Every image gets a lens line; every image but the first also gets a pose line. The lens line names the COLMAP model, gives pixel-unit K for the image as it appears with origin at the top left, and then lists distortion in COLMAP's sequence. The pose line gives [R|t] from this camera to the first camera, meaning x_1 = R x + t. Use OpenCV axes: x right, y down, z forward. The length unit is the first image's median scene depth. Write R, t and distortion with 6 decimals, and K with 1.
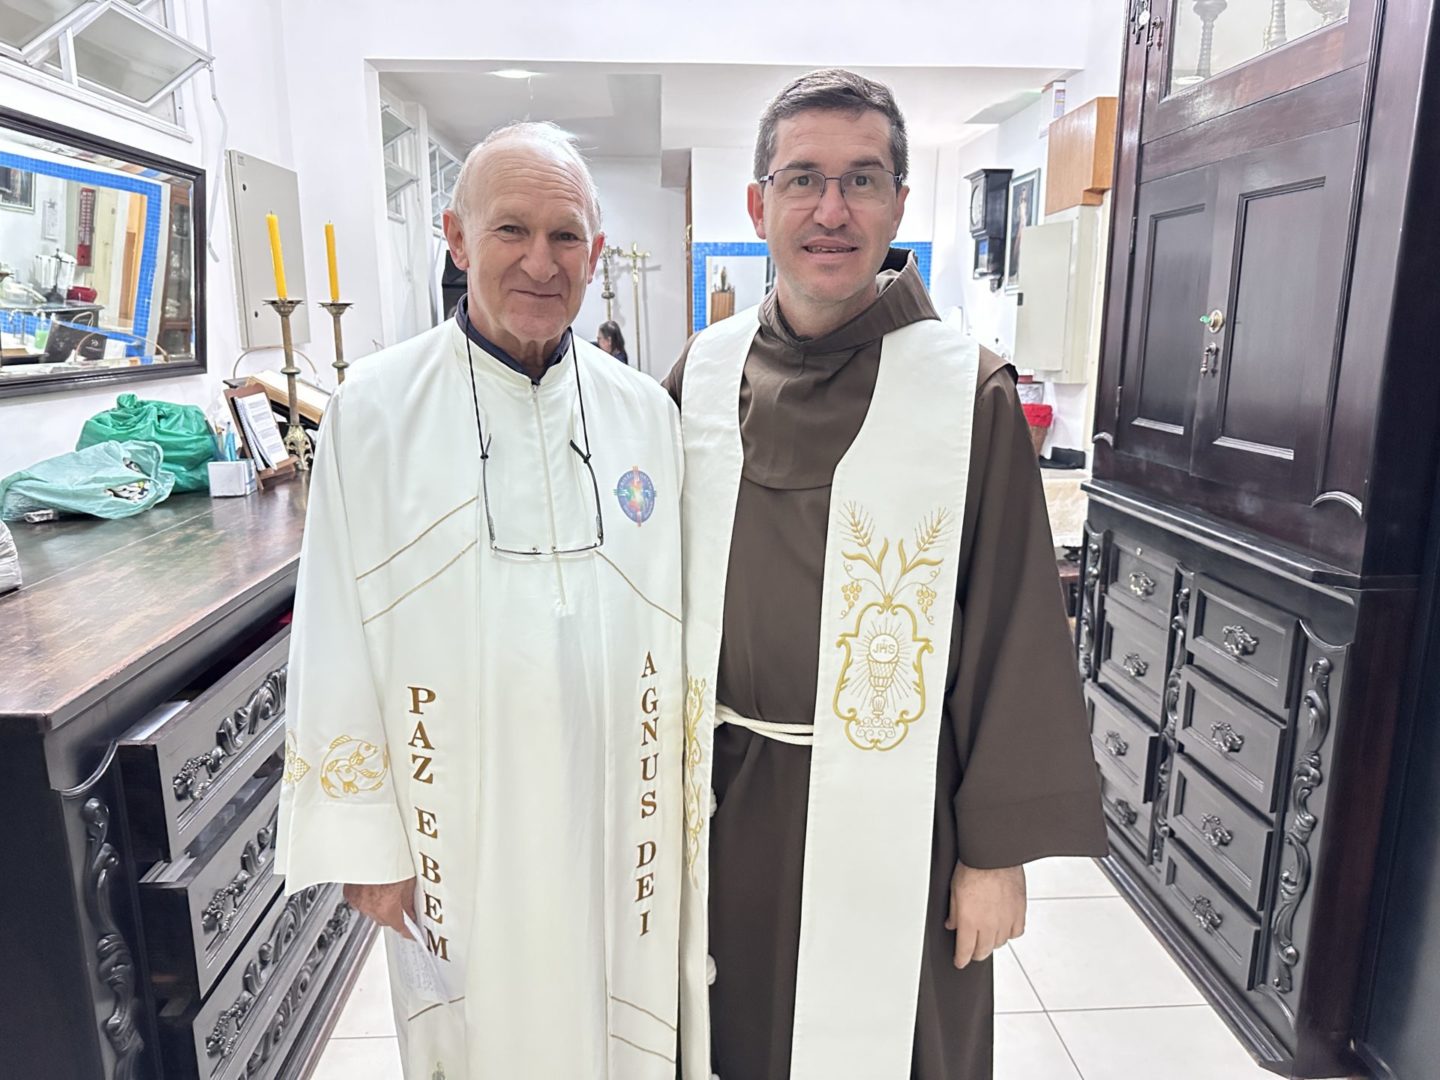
lens RADIAL K [[1053.8, 0, 720.0], [0, 1053.8, 540.0], [0, 0, 1]] dist [0.009658, -0.008501]
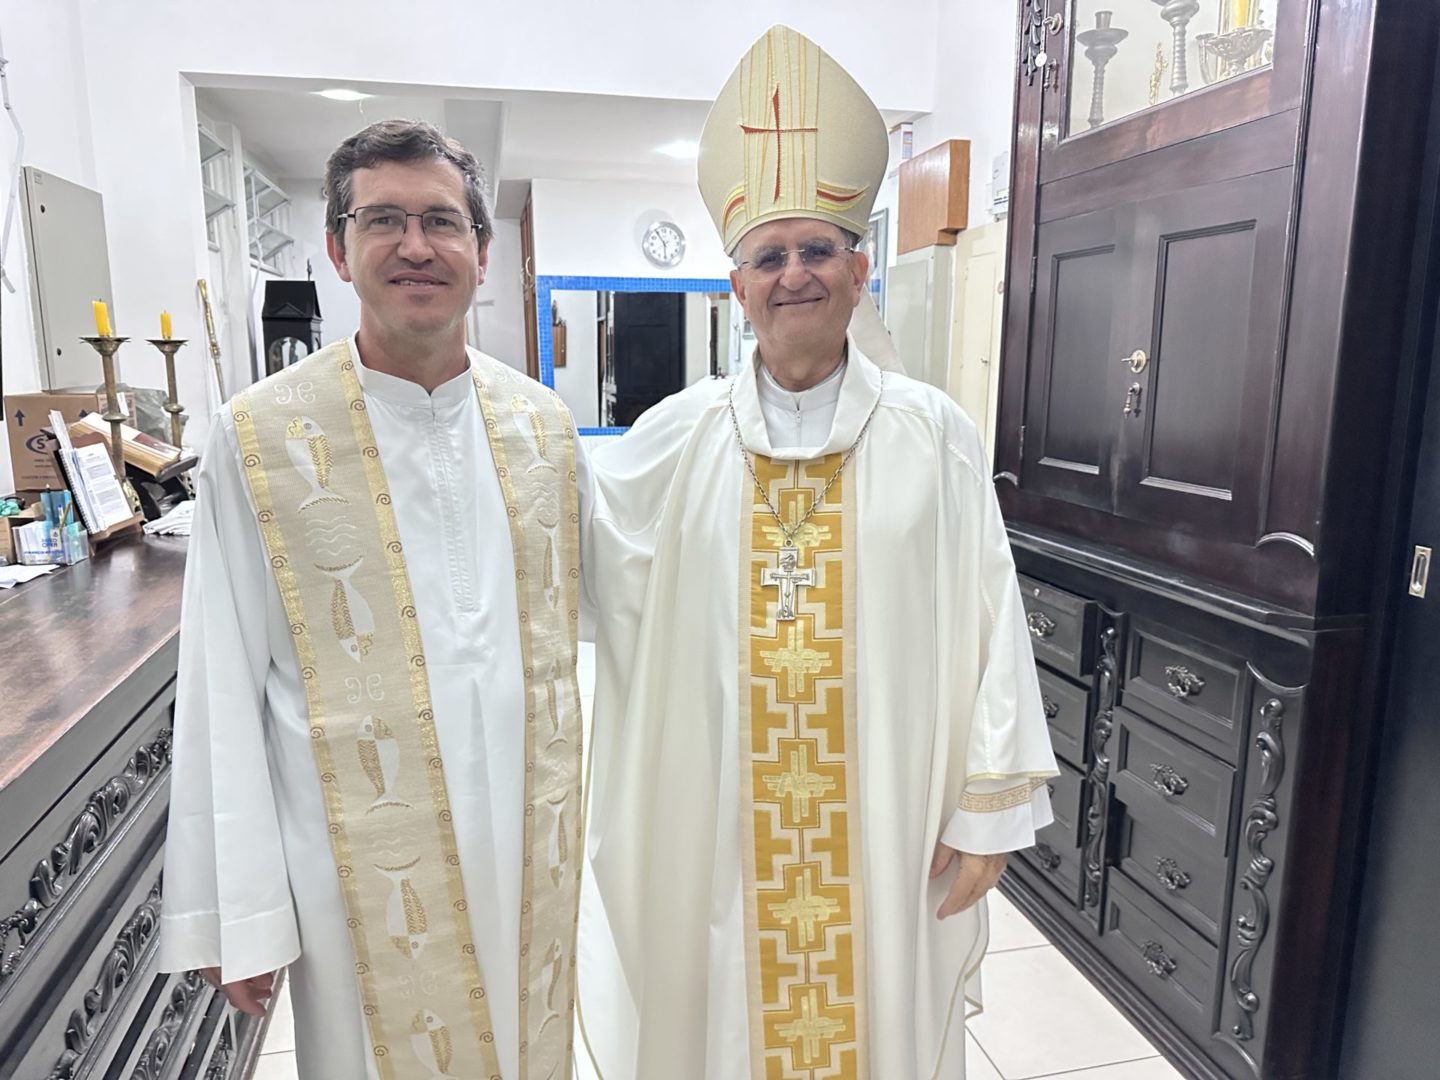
lens RADIAL K [[1053.8, 0, 720.0], [0, 1053.8, 540.0], [0, 0, 1]] dist [0.009658, -0.008501]
pose [[0.985522, -0.030560, 0.166770, -0.082545], [0.035620, 0.998989, -0.027437, -0.023345], [-0.165763, 0.032980, 0.985614, 0.081079]]
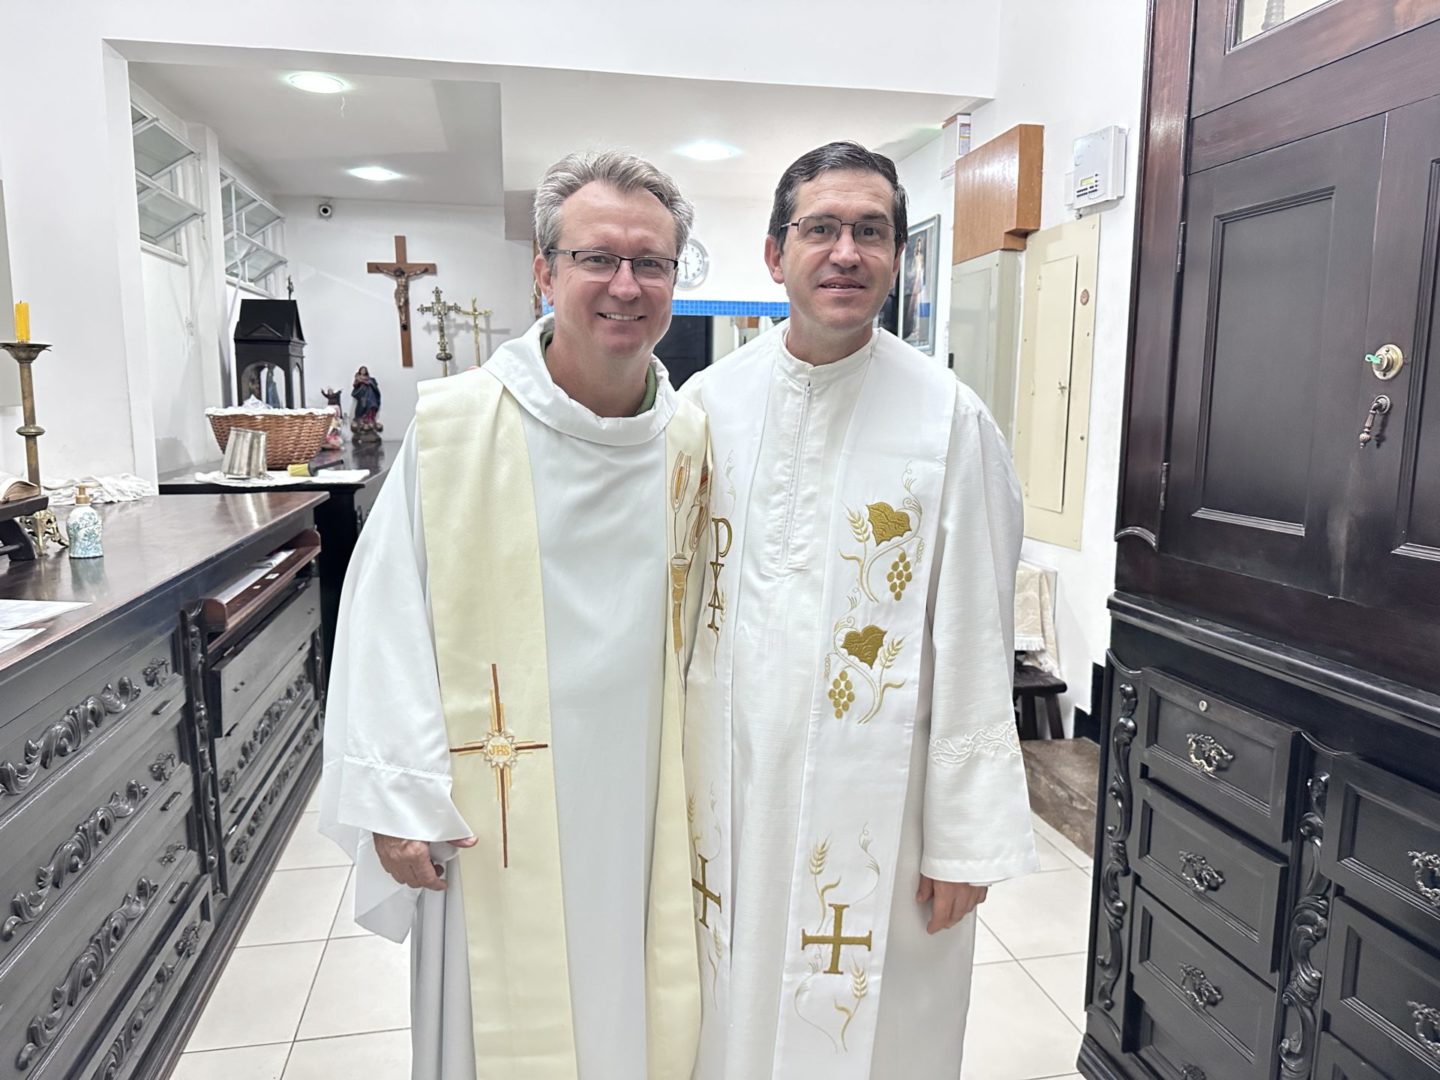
lens RADIAL K [[1053.8, 0, 720.0], [0, 1053.8, 540.0], [0, 0, 1]] dist [0.009658, -0.008501]
pose [[0.990247, -0.014618, 0.138557, -0.011559], [0.023974, 0.997525, -0.066098, -0.062020], [-0.137248, 0.068775, 0.988146, 0.399119]]
